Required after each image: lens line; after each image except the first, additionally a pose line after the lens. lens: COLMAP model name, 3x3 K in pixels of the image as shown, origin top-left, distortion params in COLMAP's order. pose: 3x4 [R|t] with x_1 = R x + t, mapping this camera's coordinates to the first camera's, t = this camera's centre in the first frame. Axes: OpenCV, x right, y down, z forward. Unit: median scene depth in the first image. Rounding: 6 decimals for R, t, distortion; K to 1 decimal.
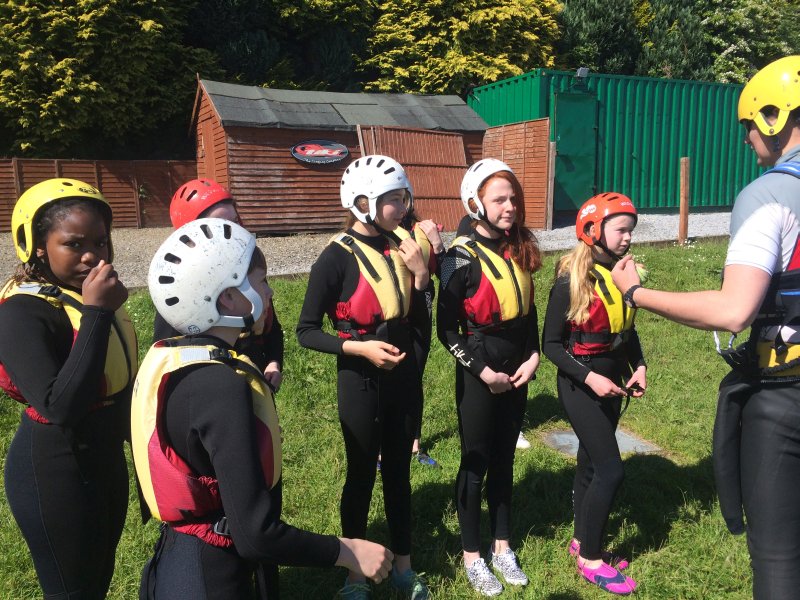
lens RADIAL K [[694.7, 0, 400.0], [0, 694.7, 300.0], [0, 0, 1]] dist [0.084173, -0.113116]
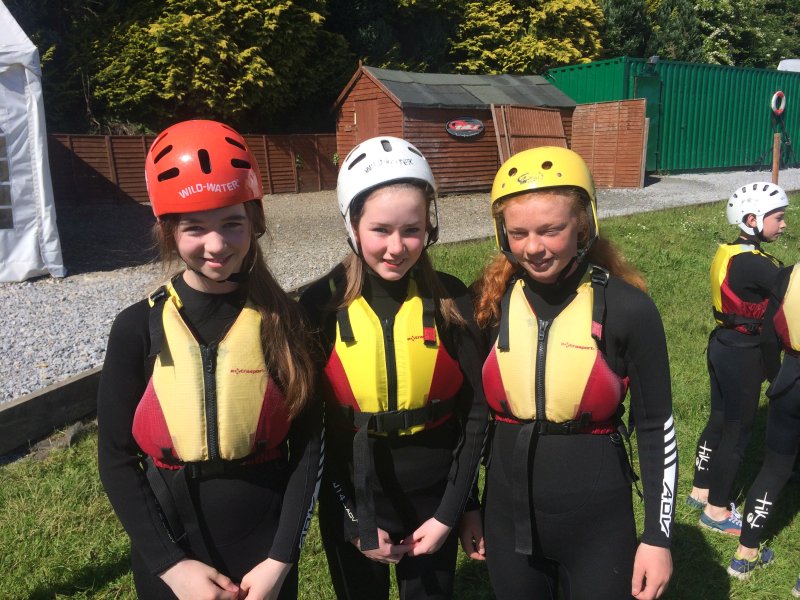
lens RADIAL K [[690.1, 0, 393.8], [0, 690.1, 312.2], [0, 0, 1]] dist [0.074197, -0.111313]
pose [[0.989959, -0.040404, 0.135456, -0.370030], [0.030117, 0.996564, 0.077151, 0.011619], [-0.138108, -0.072297, 0.987775, -0.181564]]
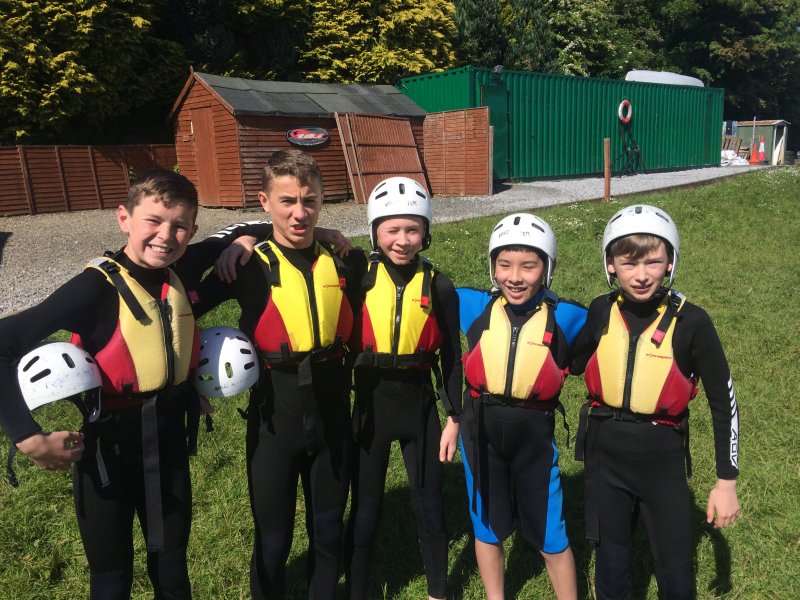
lens RADIAL K [[694.7, 0, 400.0], [0, 694.7, 300.0], [0, 0, 1]] dist [0.084173, -0.113116]
pose [[0.959673, -0.076987, 0.270372, -0.272322], [0.067445, 0.996734, 0.044422, 0.019574], [-0.272908, -0.024395, 0.961731, -0.162198]]
